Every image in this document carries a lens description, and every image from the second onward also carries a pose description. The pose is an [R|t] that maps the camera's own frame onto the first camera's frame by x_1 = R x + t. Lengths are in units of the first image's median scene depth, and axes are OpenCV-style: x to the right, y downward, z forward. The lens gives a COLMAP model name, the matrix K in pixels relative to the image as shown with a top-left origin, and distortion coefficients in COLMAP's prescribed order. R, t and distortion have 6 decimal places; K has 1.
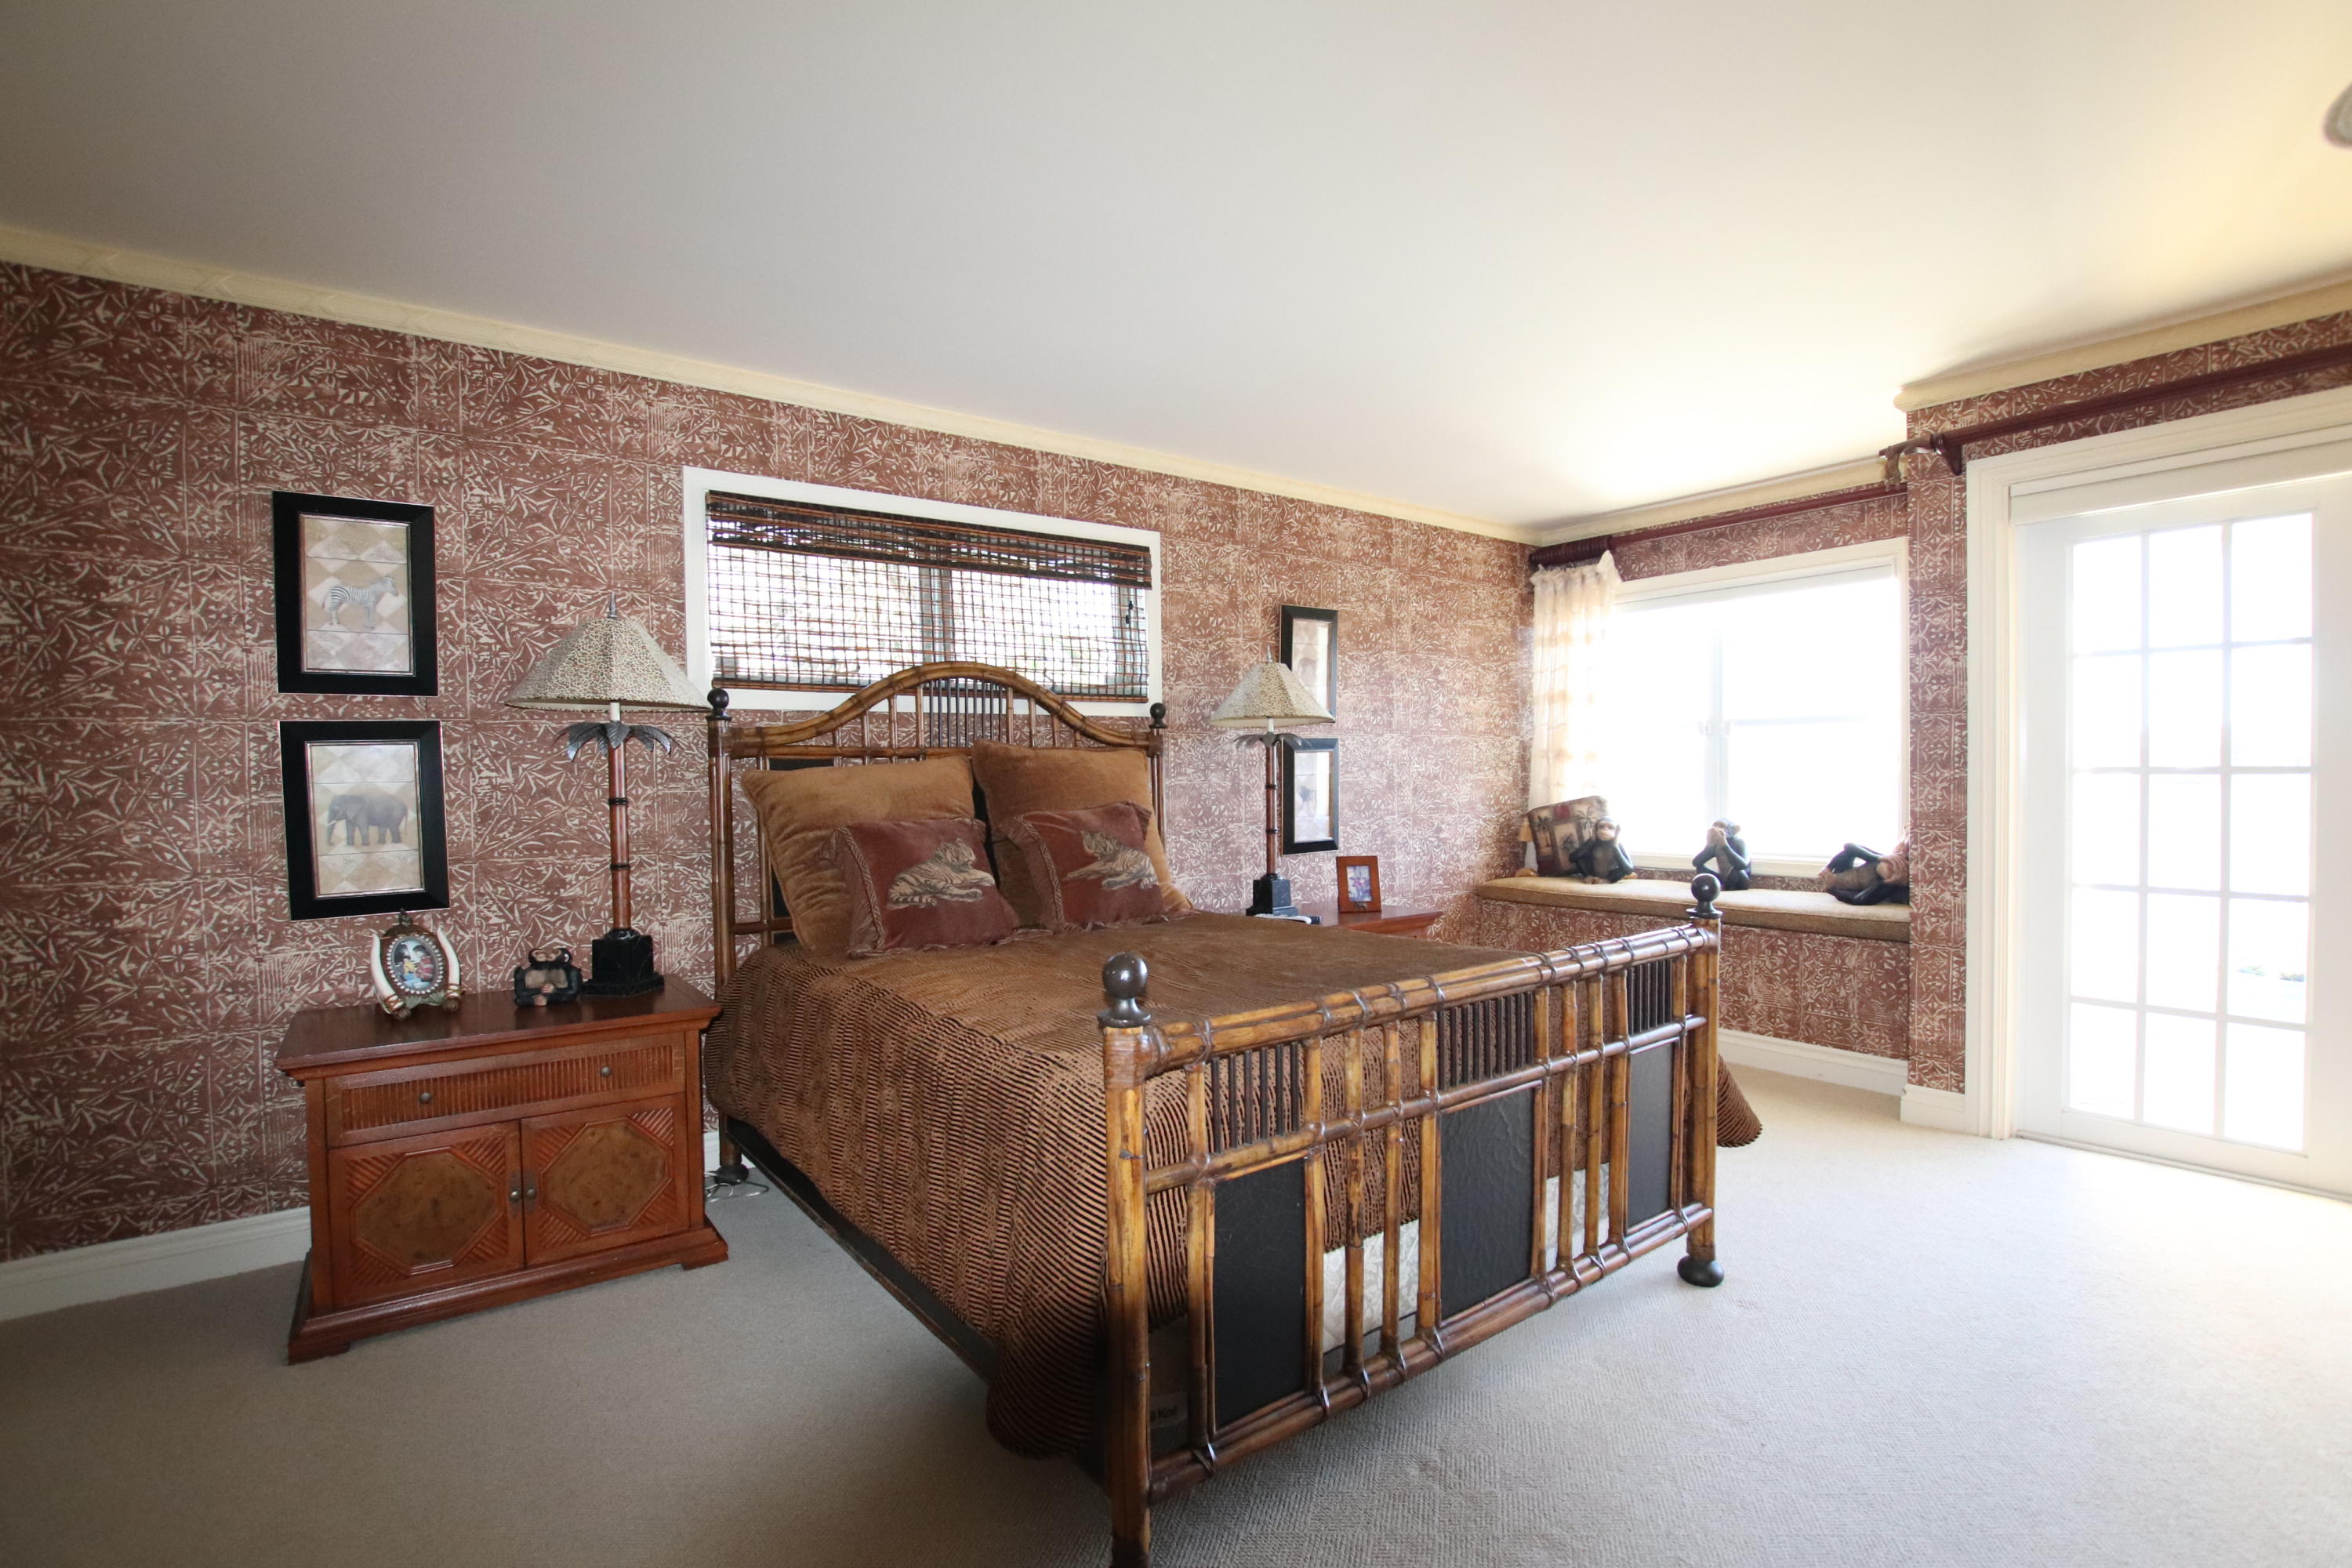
lens RADIAL K [[1098.1, 0, 1178.4], [0, 1098.1, 787.5], [0, 0, 1]] dist [-0.032079, 0.003675]
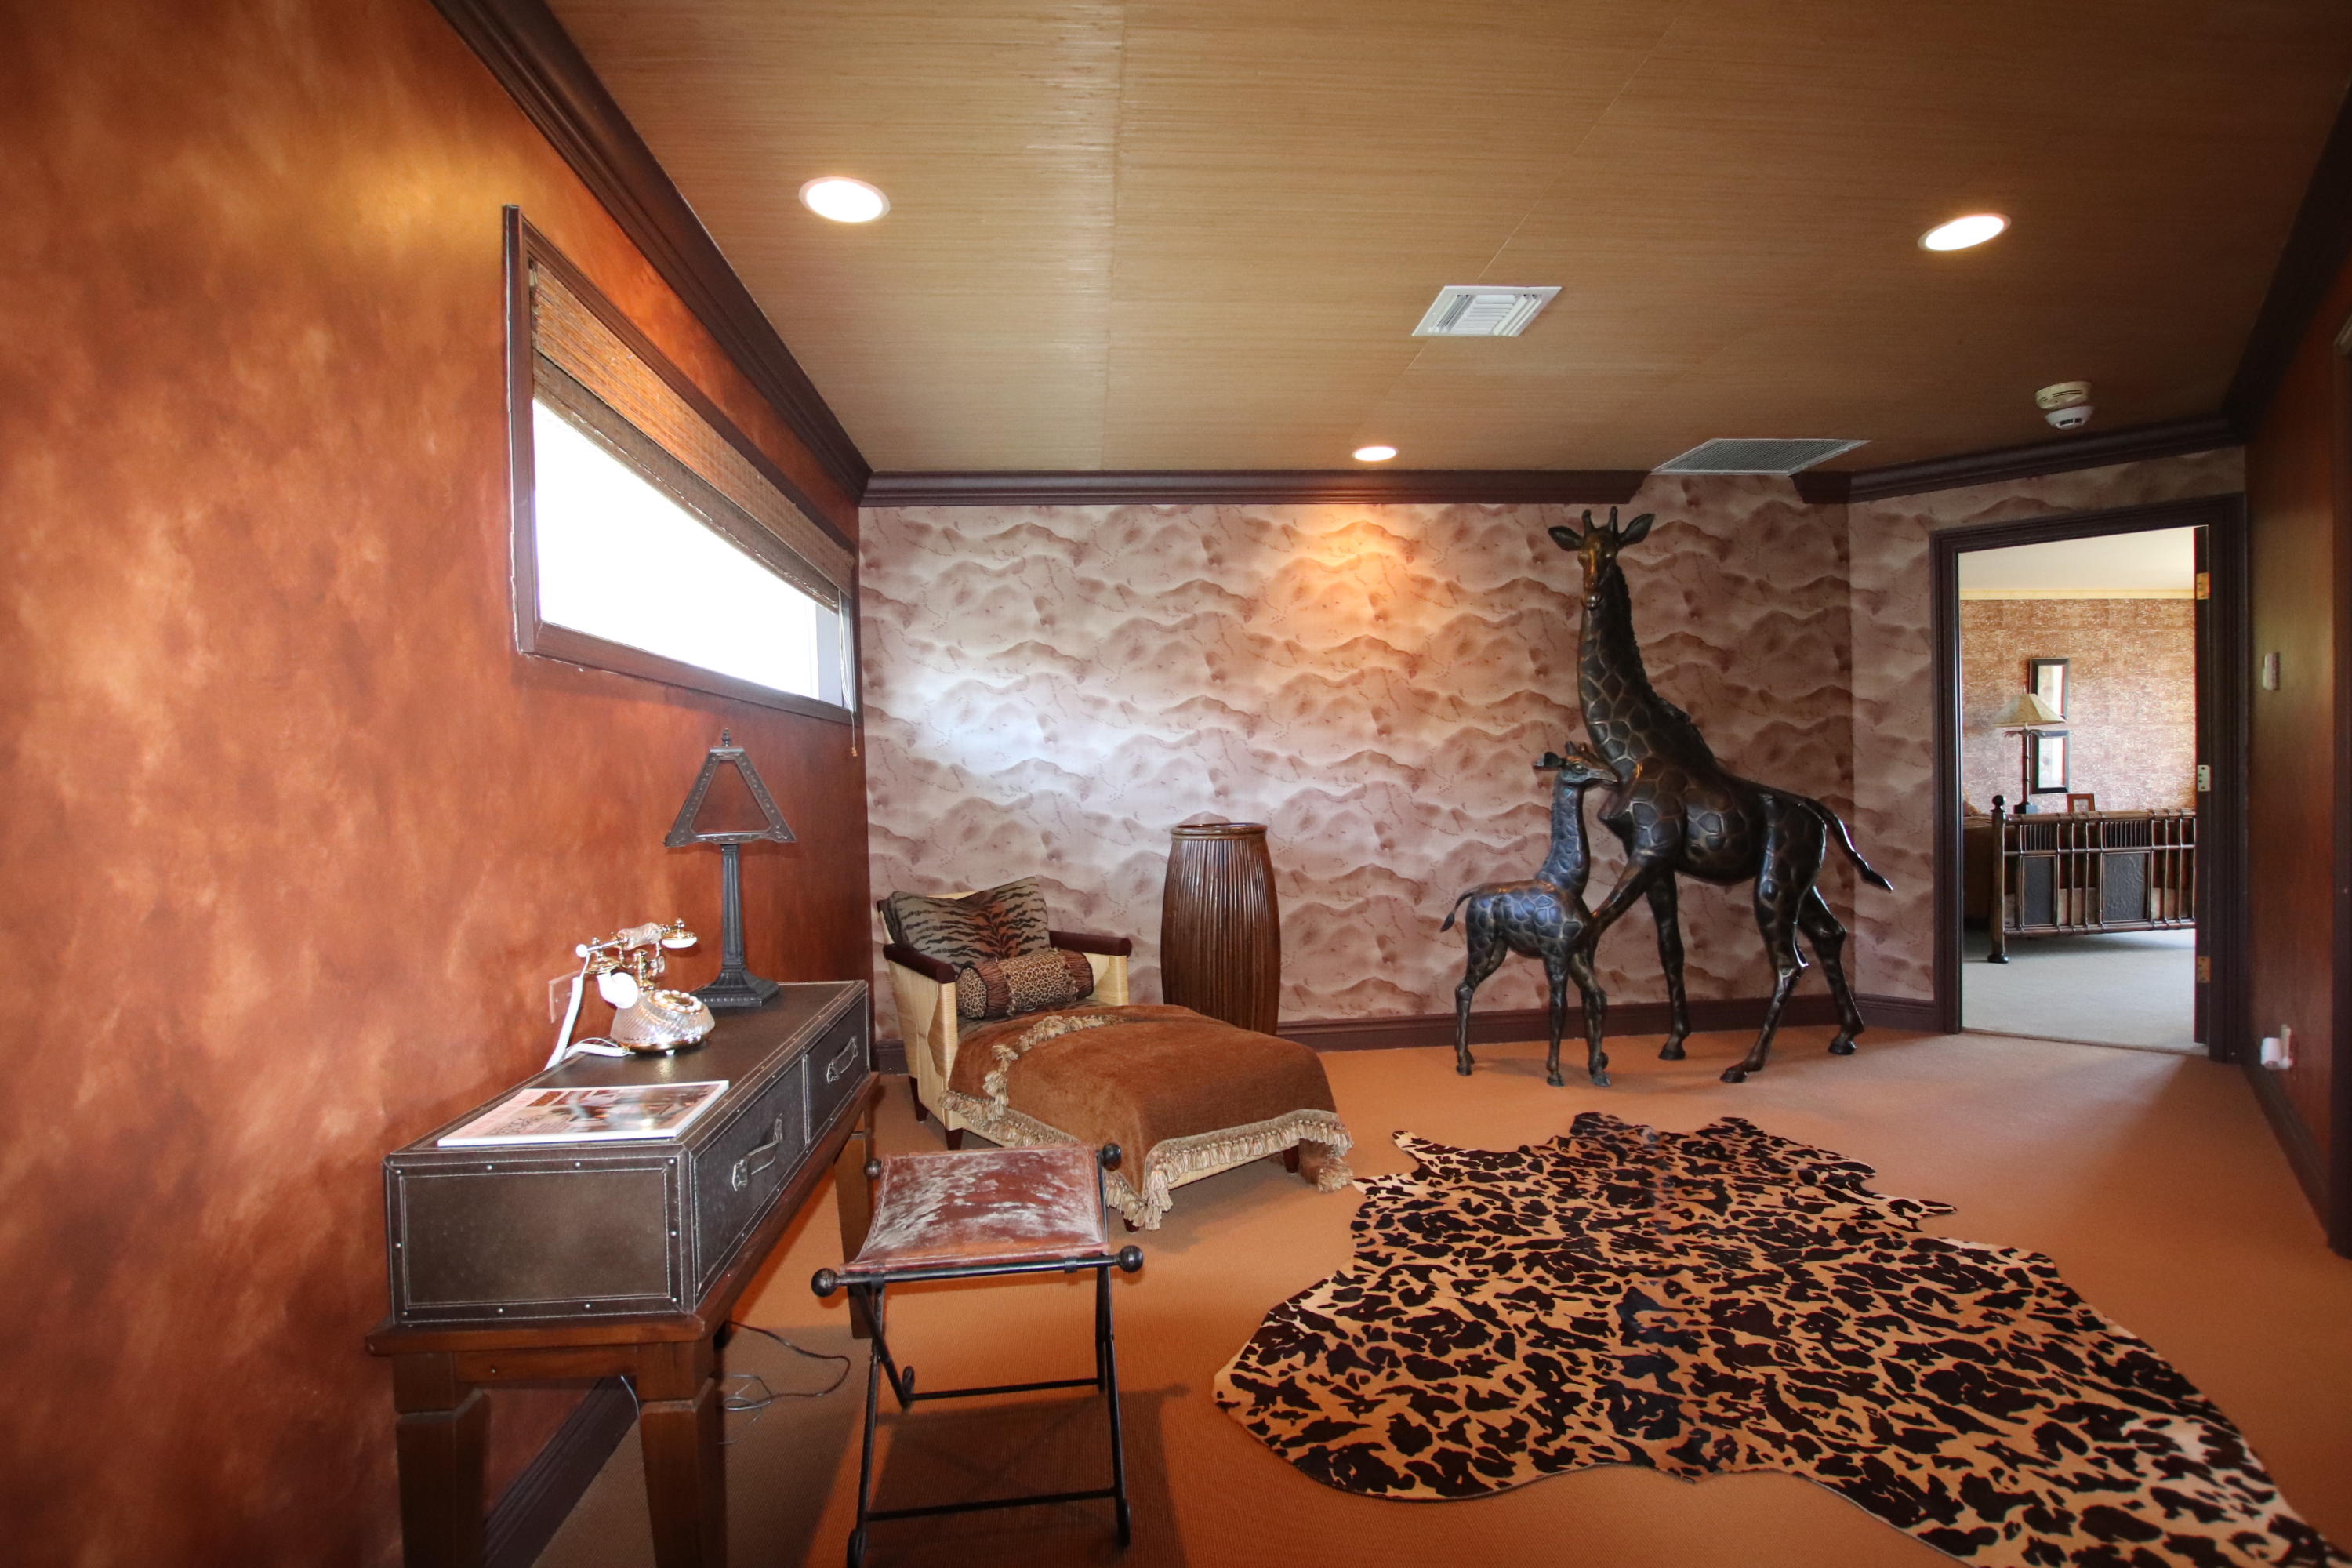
lens RADIAL K [[1098.1, 0, 1172.7], [0, 1098.1, 792.8], [0, 0, 1]] dist [-0.032079, 0.003675]
pose [[0.850433, 0.003840, -0.526070, -0.177101], [0.007910, 0.999767, 0.020085, 0.010655], [0.526024, -0.021242, 0.850204, -1.281880]]
